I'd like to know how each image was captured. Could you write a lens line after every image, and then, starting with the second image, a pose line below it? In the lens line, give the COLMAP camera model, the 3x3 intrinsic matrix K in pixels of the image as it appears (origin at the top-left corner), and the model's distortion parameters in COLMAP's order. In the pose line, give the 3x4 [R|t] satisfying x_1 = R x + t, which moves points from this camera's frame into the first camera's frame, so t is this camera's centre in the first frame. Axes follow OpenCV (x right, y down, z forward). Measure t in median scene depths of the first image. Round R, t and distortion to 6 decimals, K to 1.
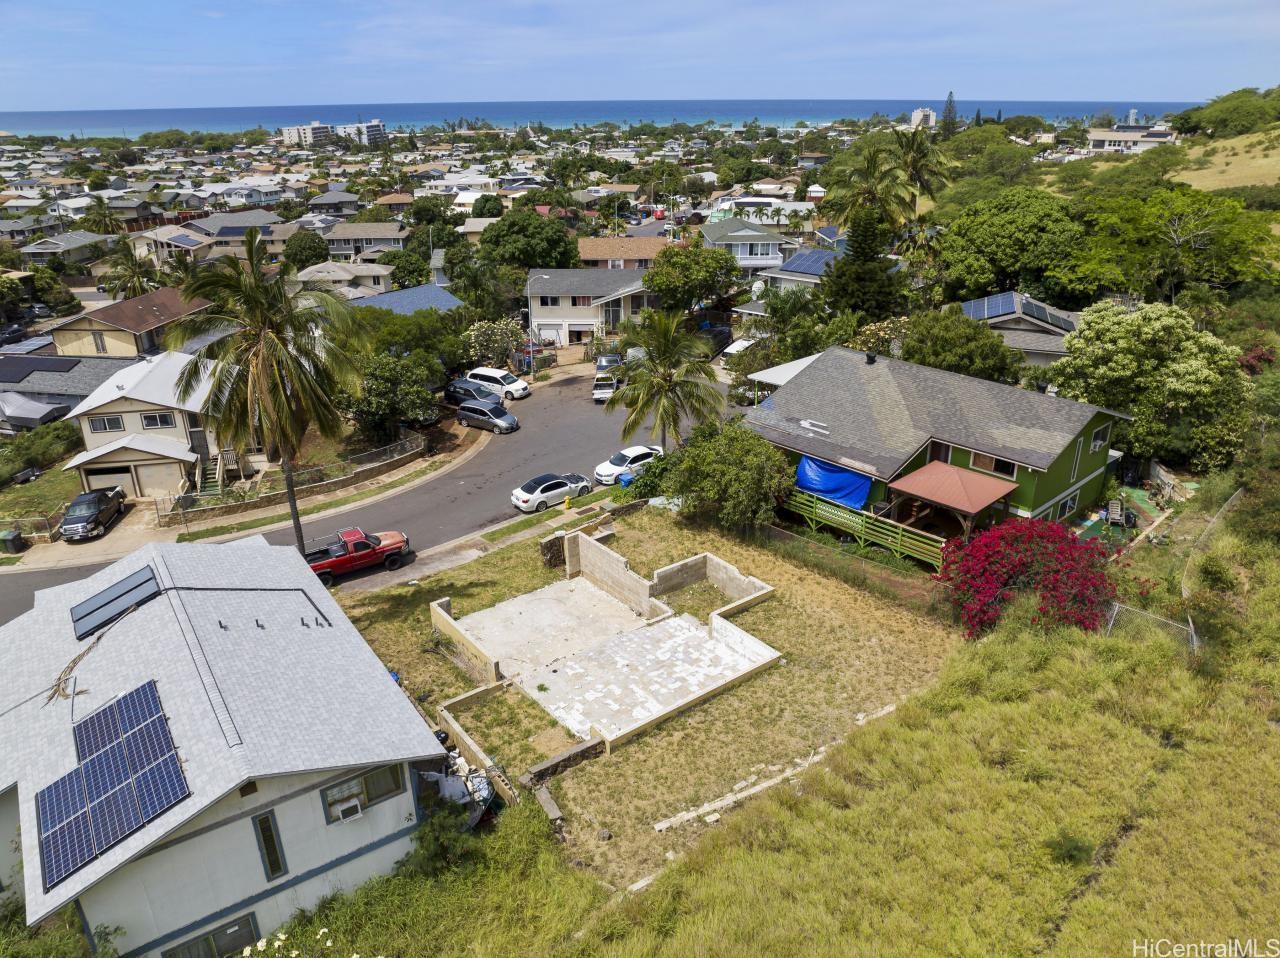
lens RADIAL K [[906.0, 0, 640.0], [0, 906.0, 479.0], [0, 0, 1]] dist [-0.036981, 0.002592]
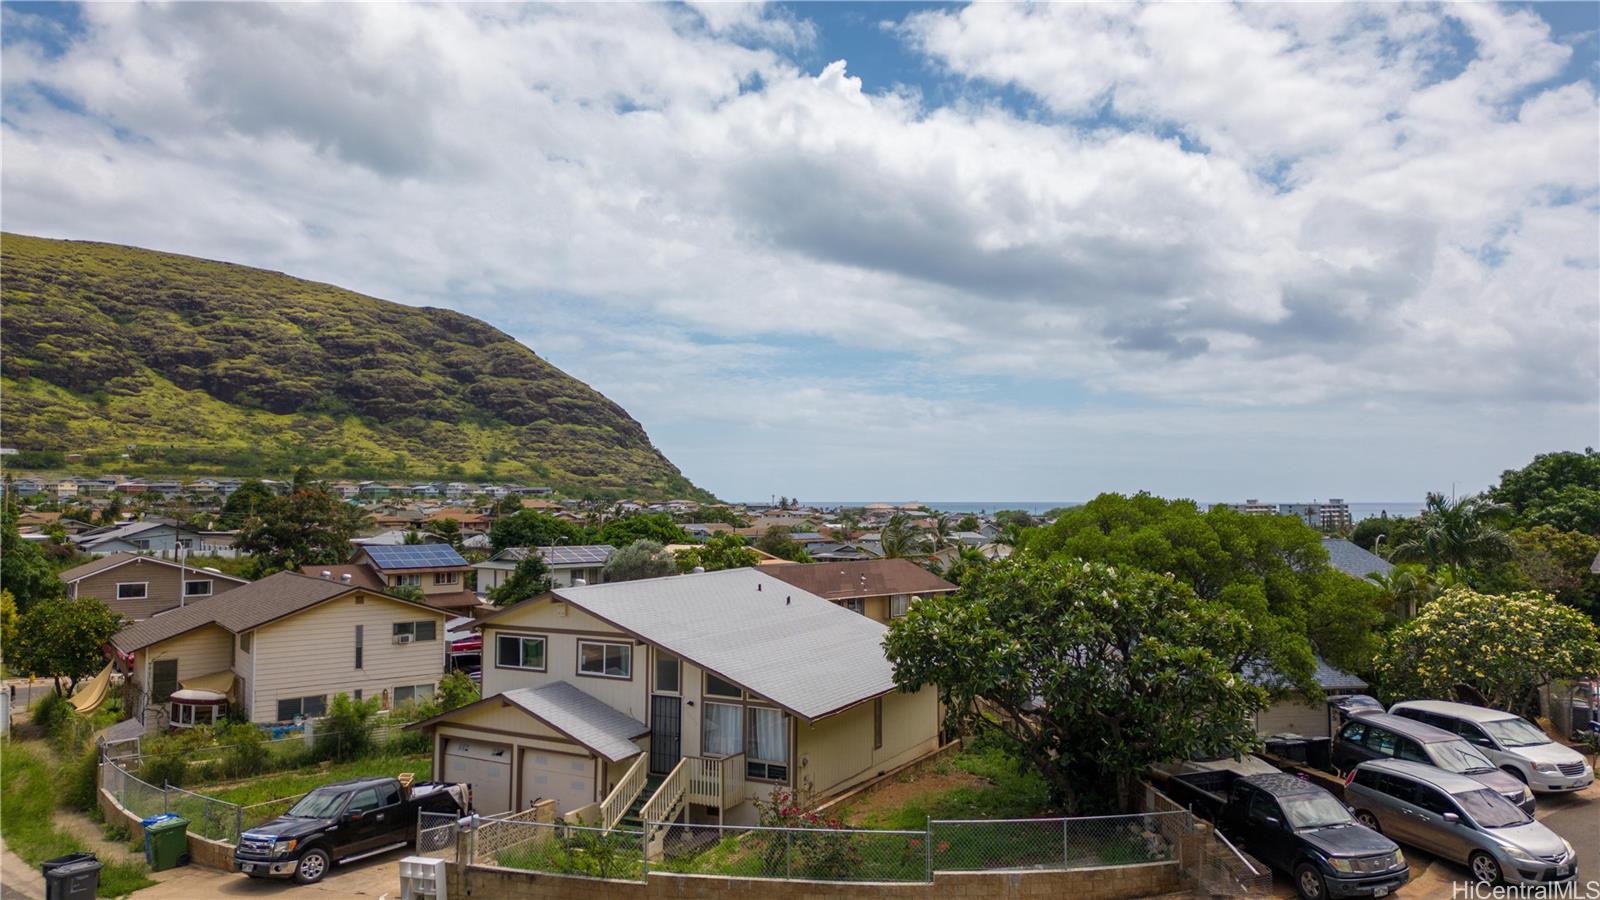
lens RADIAL K [[1121.1, 0, 806.3], [0, 1121.1, 454.9], [0, 0, 1]] dist [0.093246, -0.098775]
pose [[0.760940, -0.018834, -0.648549, -0.092777], [-0.258286, 0.908169, -0.329419, 0.001635], [0.595196, 0.418179, 0.686198, 0.619043]]
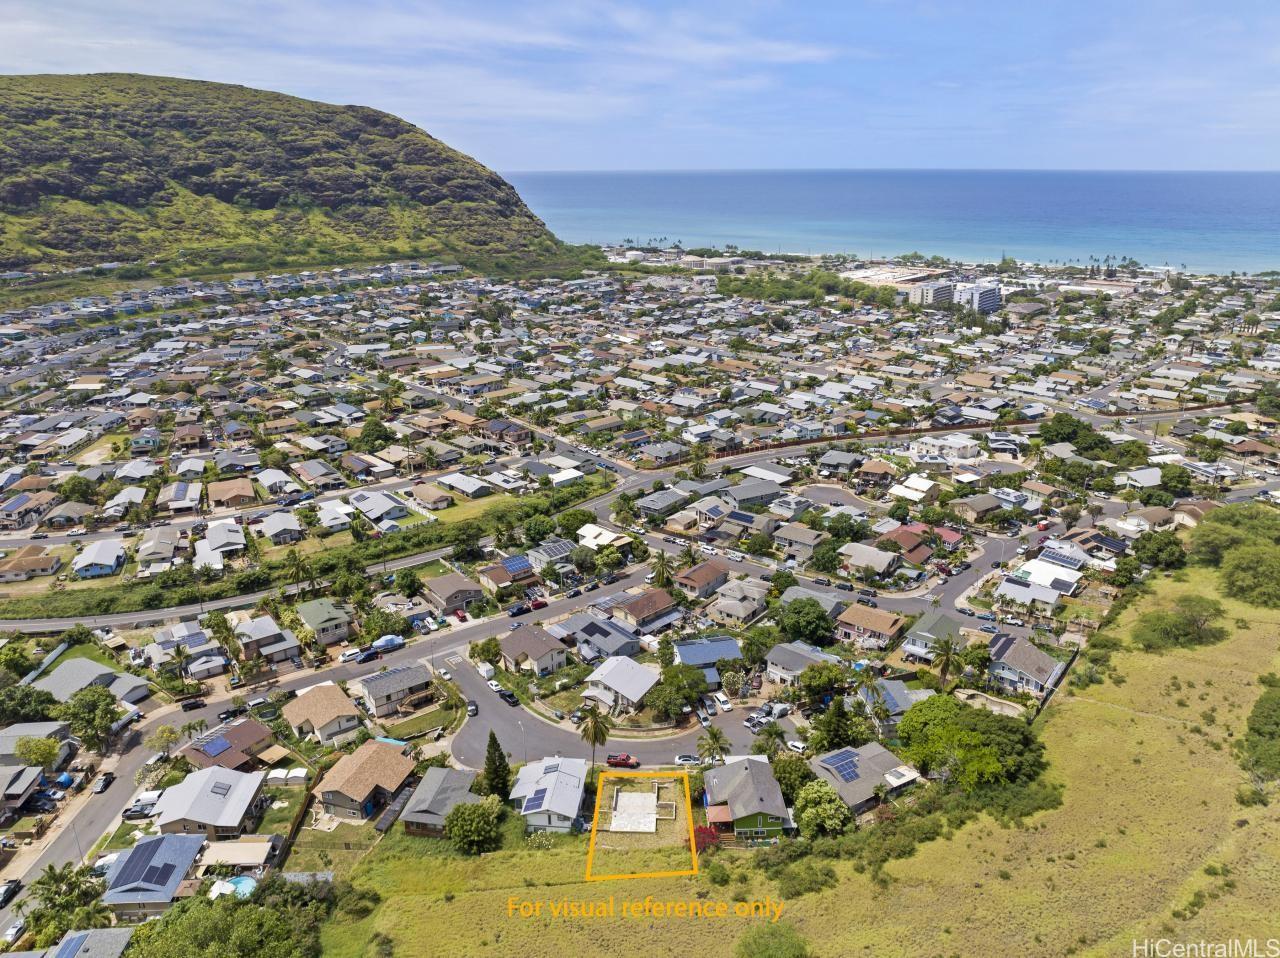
lens RADIAL K [[913.1, 0, 640.0], [0, 913.1, 479.0], [0, 0, 1]] dist [-0.040087, 0.008118]
pose [[0.760553, 0.214510, -0.612817, 1.396054], [-0.251248, 0.967550, 0.026864, -0.906951], [0.598694, 0.133538, 0.789768, -1.622095]]
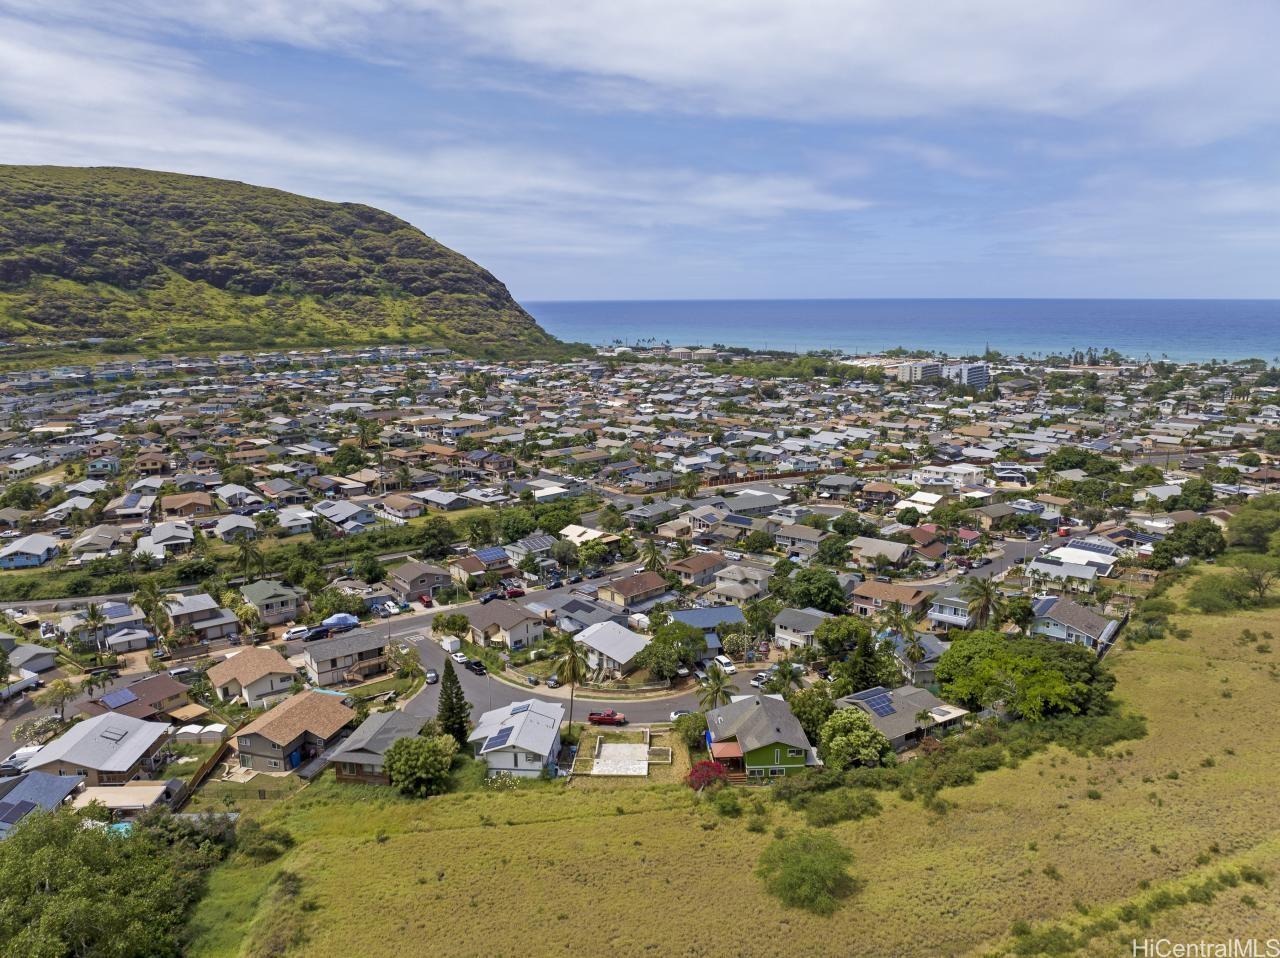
lens RADIAL K [[906.0, 0, 640.0], [0, 906.0, 479.0], [0, 0, 1]] dist [-0.036981, 0.002592]
pose [[0.768355, 0.130141, -0.626653, 1.256789], [-0.249134, 0.962701, -0.105539, -0.317225], [0.589545, 0.237212, 0.772119, -1.193609]]
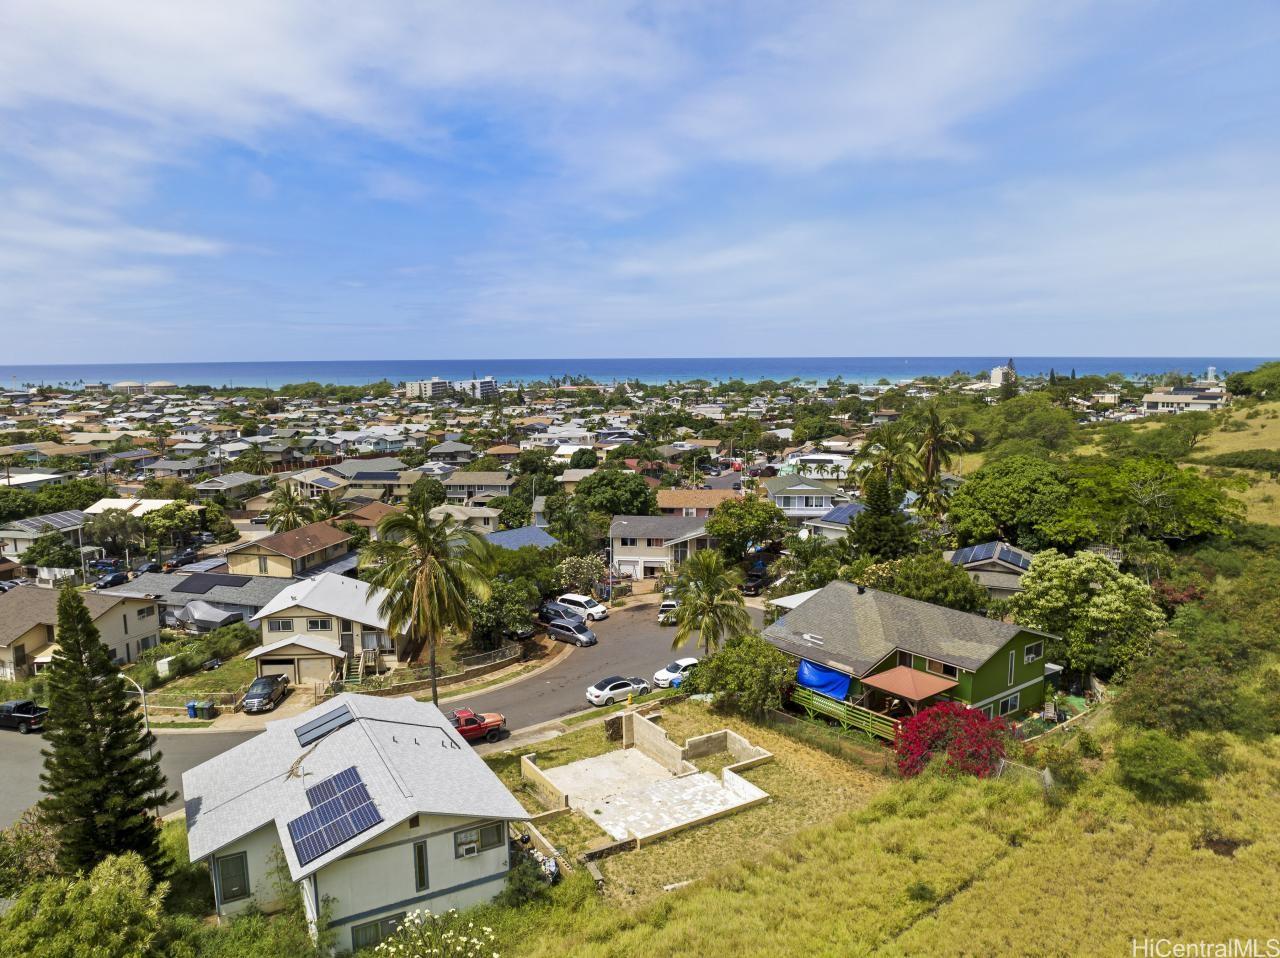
lens RADIAL K [[906.0, 0, 640.0], [0, 906.0, 479.0], [0, 0, 1]] dist [-0.036981, 0.002592]
pose [[0.994922, 0.014824, -0.099551, 0.048191], [-0.040364, 0.964837, -0.259730, 0.050275], [0.092200, 0.262429, 0.960536, -0.256886]]
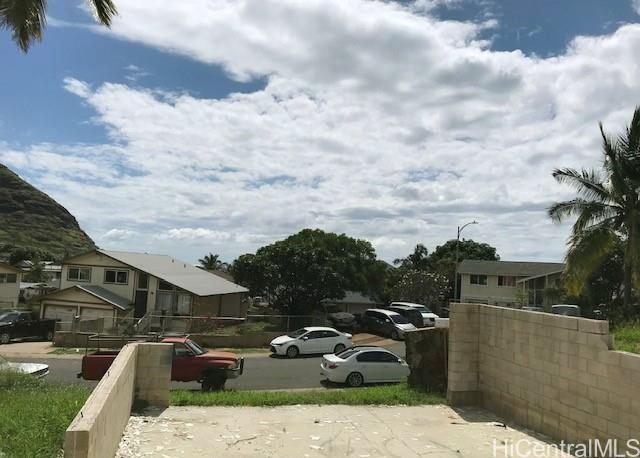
lens RADIAL K [[526.1, 0, 320.0], [0, 526.1, 229.0], [0, 0, 1]] dist [0.014076, 0.007748]
pose [[0.915749, 0.027119, -0.400836, -0.022865], [-0.213328, 0.878266, -0.427949, 0.114989], [0.340435, 0.477403, 0.810056, 0.496101]]
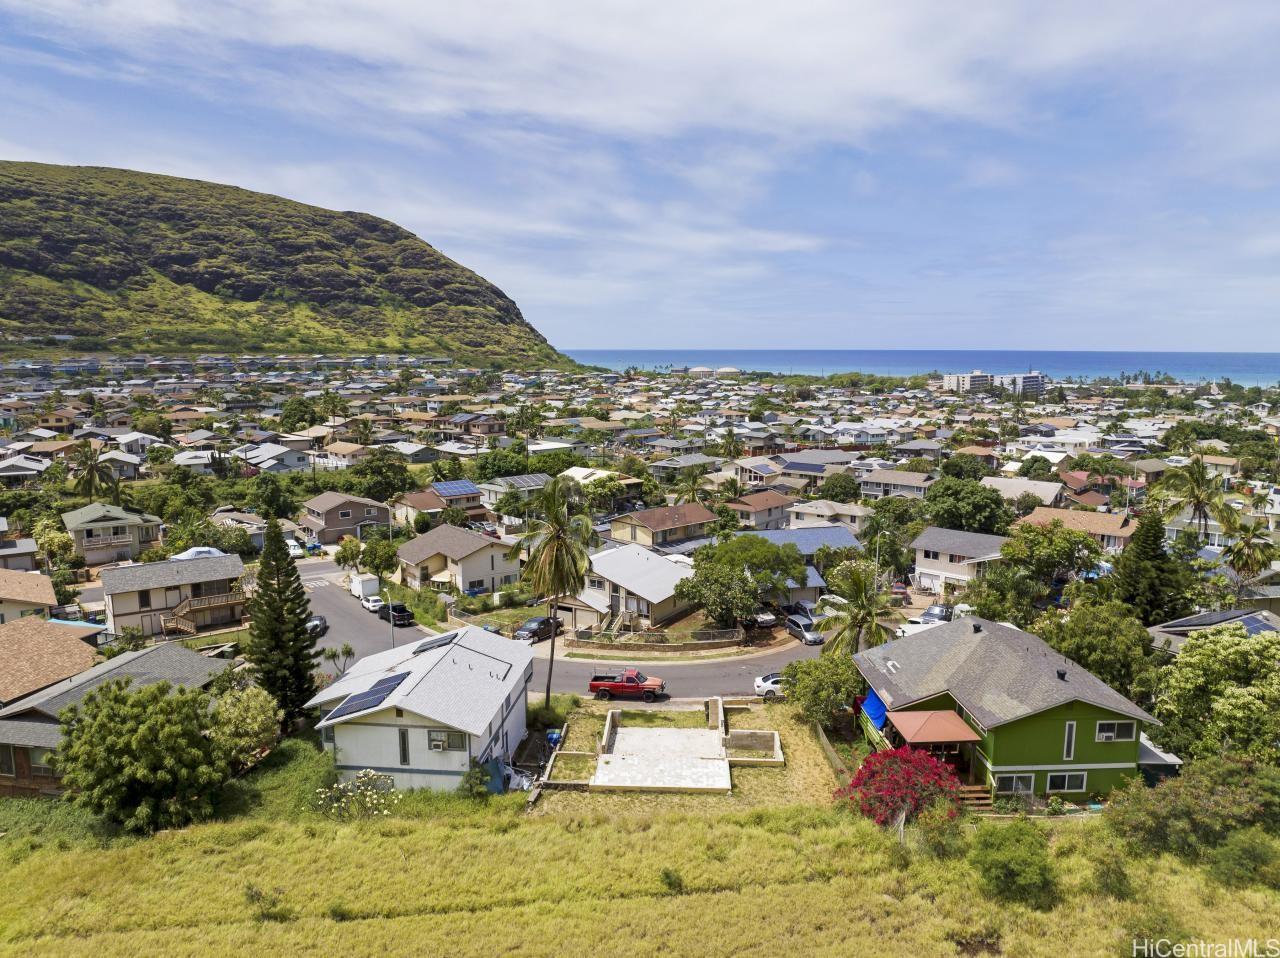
lens RADIAL K [[913.1, 0, 640.0], [0, 913.1, 479.0], [0, 0, 1]] dist [-0.040087, 0.008118]
pose [[0.757838, 0.101979, -0.644424, 0.519246], [-0.260757, 0.952737, -0.155878, -0.011068], [0.598070, 0.286168, 0.748612, -0.197602]]
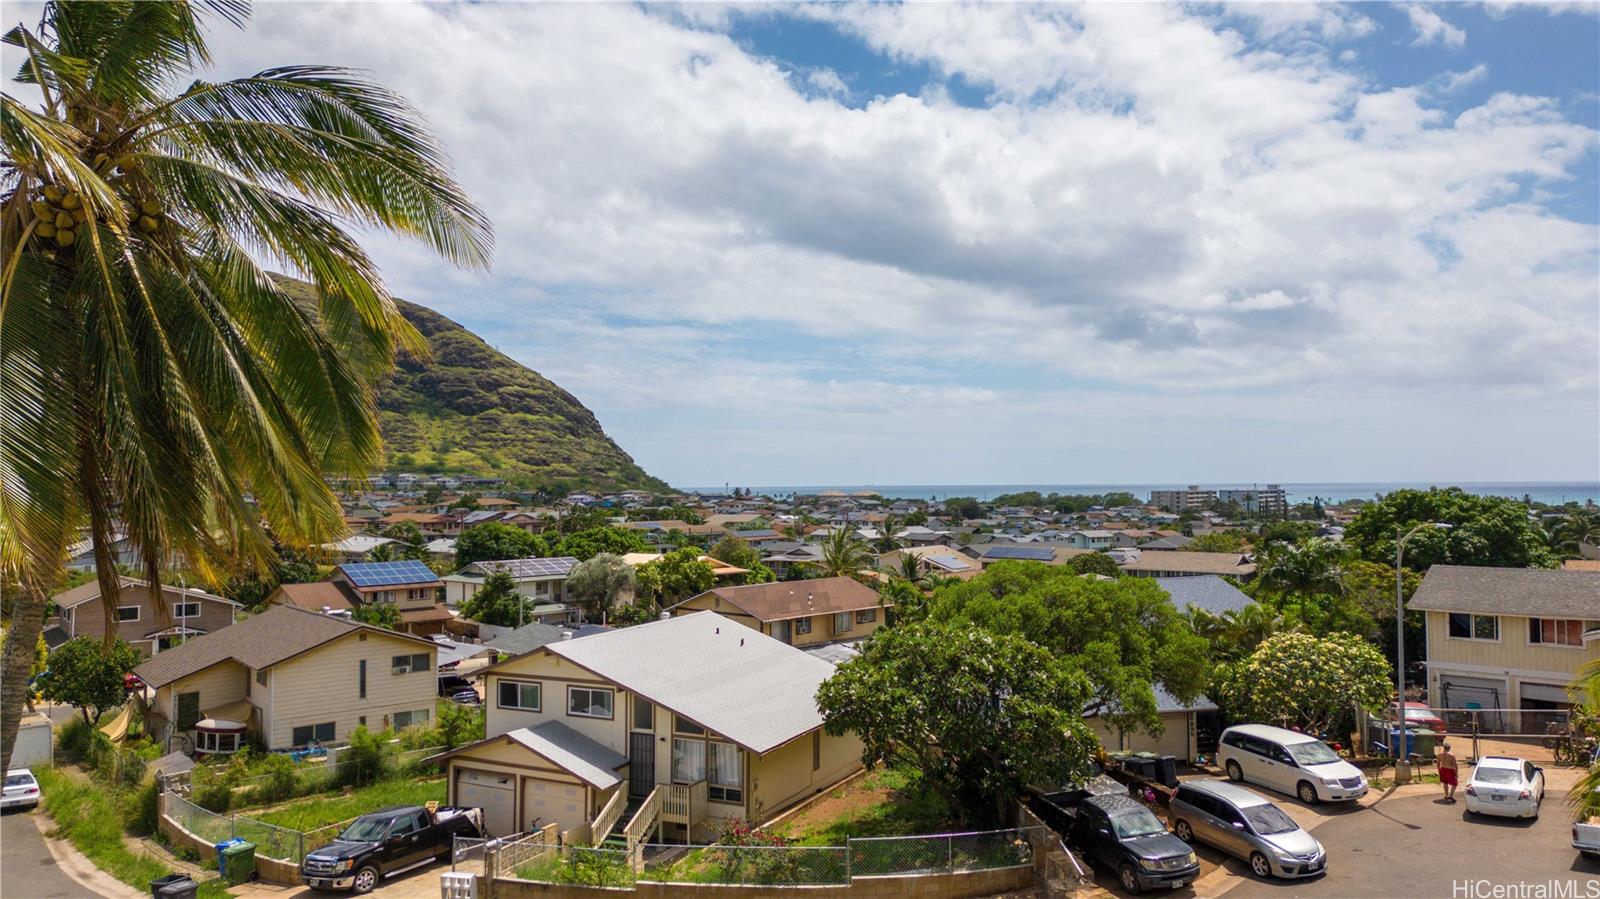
lens RADIAL K [[1121.1, 0, 806.3], [0, 1121.1, 454.4], [0, 0, 1]] dist [0.093246, -0.098775]
pose [[0.787284, -0.014054, -0.616431, -0.010586], [-0.240109, 0.913836, -0.327493, -0.009406], [0.567919, 0.405840, 0.716074, 0.512949]]
